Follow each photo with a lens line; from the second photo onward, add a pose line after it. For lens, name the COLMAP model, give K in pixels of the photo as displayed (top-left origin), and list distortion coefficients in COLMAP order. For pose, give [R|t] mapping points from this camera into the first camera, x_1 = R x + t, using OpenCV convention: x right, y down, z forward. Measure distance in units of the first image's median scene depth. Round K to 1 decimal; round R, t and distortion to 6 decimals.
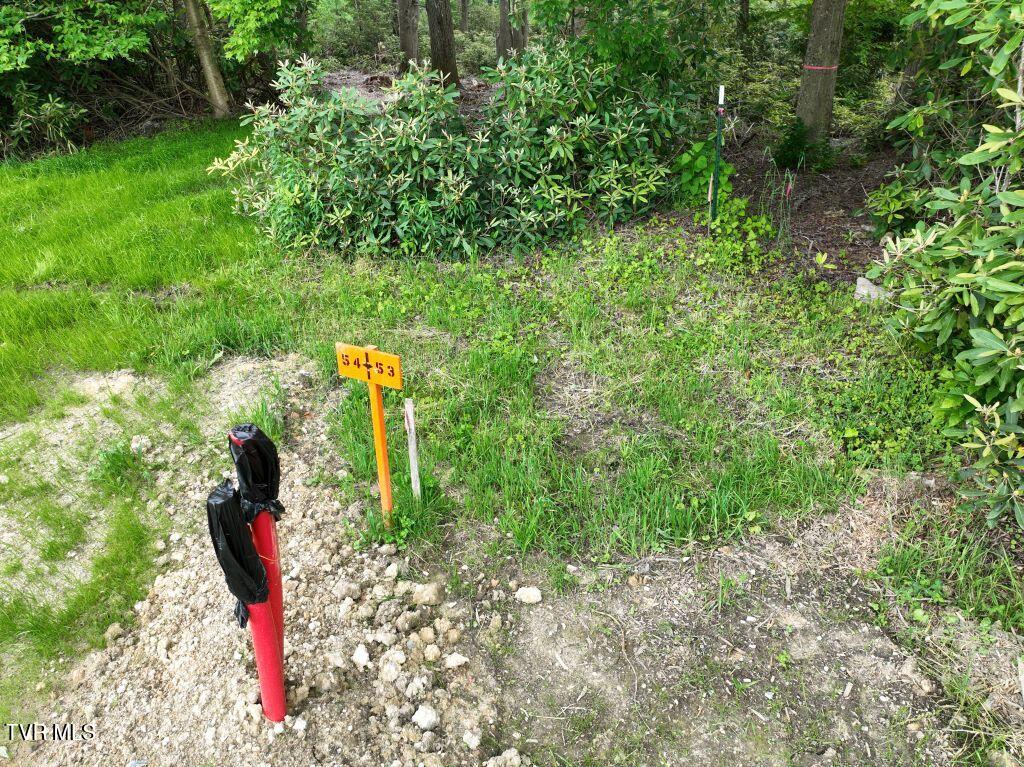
lens RADIAL K [[718.9, 0, 512.8], [0, 718.9, 381.3], [0, 0, 1]] dist [-0.000933, 0.020379]
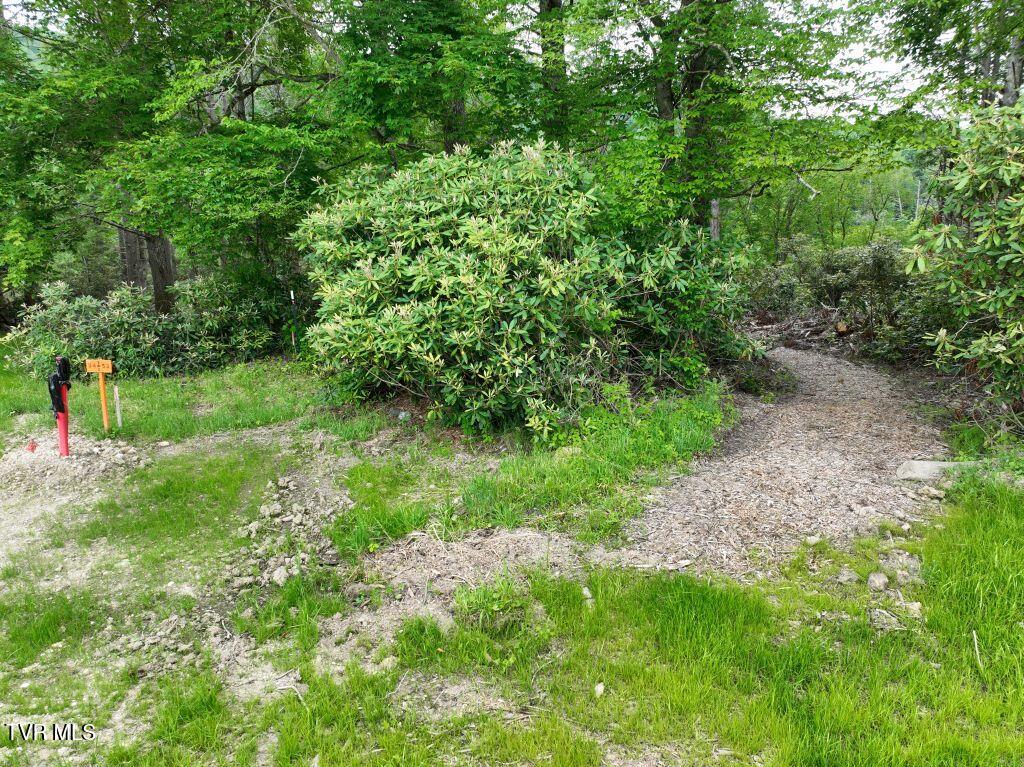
lens RADIAL K [[718.9, 0, 512.8], [0, 718.9, 381.3], [0, 0, 1]] dist [-0.000933, 0.020379]
pose [[0.942291, -0.058580, 0.329631, 0.183881], [0.158164, 0.945668, -0.284071, 0.504954], [-0.295080, 0.319813, 0.900359, -0.934480]]
